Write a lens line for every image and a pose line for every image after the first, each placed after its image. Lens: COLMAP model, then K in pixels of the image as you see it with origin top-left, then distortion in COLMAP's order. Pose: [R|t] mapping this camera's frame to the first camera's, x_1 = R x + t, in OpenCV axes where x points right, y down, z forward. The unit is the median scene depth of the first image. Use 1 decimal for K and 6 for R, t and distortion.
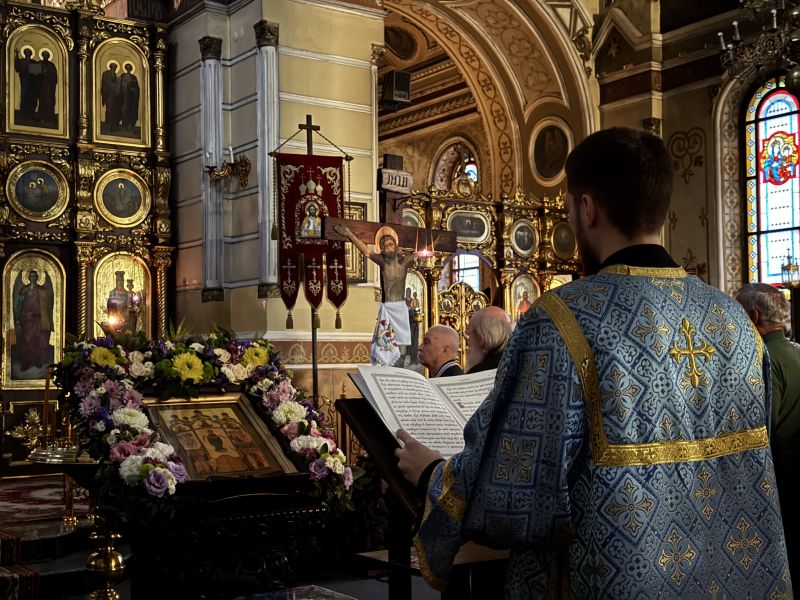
lens RADIAL K [[1093.0, 0, 400.0], [0, 1093.0, 300.0], [0, 0, 1]] dist [0.137275, -0.324178]
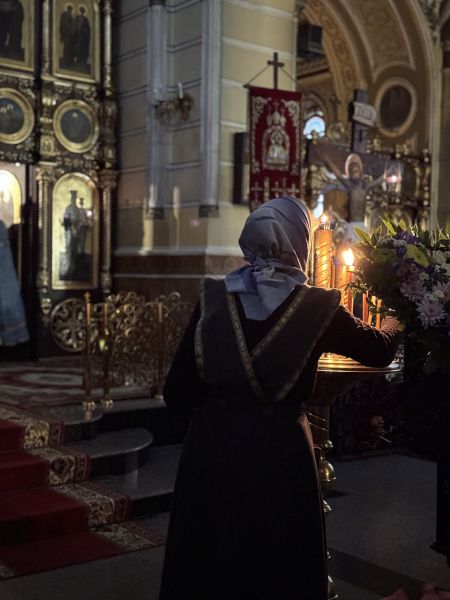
lens RADIAL K [[817.4, 0, 225.1], [0, 817.4, 312.4], [0, 0, 1]] dist [0.143259, -0.361220]
pose [[0.997985, 0.029124, 0.056380, -0.143563], [-0.034588, 0.994537, 0.098489, 0.011593], [-0.053203, -0.100241, 0.993540, 0.113551]]
